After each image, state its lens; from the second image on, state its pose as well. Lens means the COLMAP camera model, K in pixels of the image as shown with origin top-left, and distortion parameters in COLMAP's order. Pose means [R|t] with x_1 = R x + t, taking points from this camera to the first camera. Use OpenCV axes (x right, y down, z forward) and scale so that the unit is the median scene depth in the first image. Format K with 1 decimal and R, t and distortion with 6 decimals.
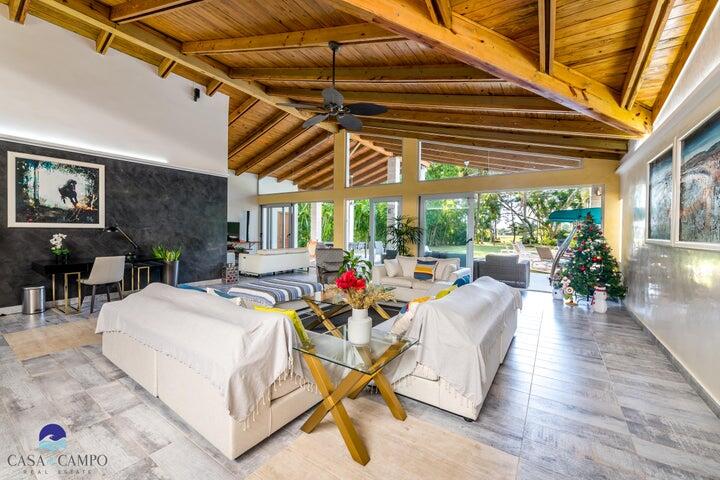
lens RADIAL K [[314.8, 0, 360.0], [0, 314.8, 240.0], [0, 0, 1]] dist [0.016855, -0.000101]
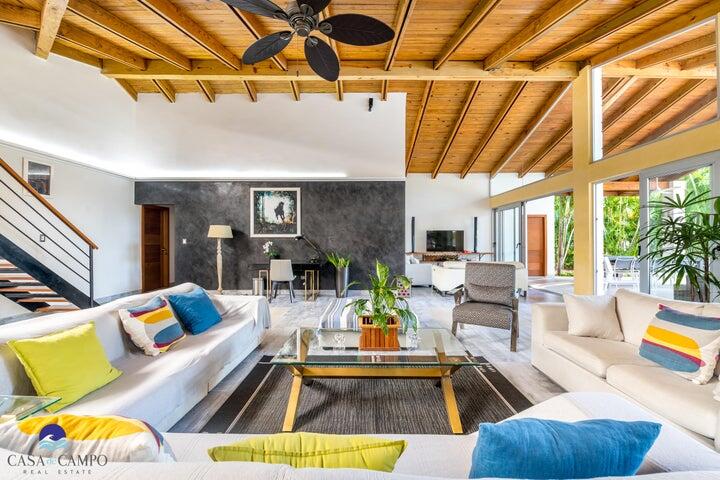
lens RADIAL K [[314.8, 0, 360.0], [0, 314.8, 240.0], [0, 0, 1]] dist [0.016855, -0.000101]
pose [[0.529056, -0.009742, -0.848531, 0.365375], [-0.022175, 0.999434, -0.025301, -0.001037], [0.848297, 0.032202, 0.528540, 0.532292]]
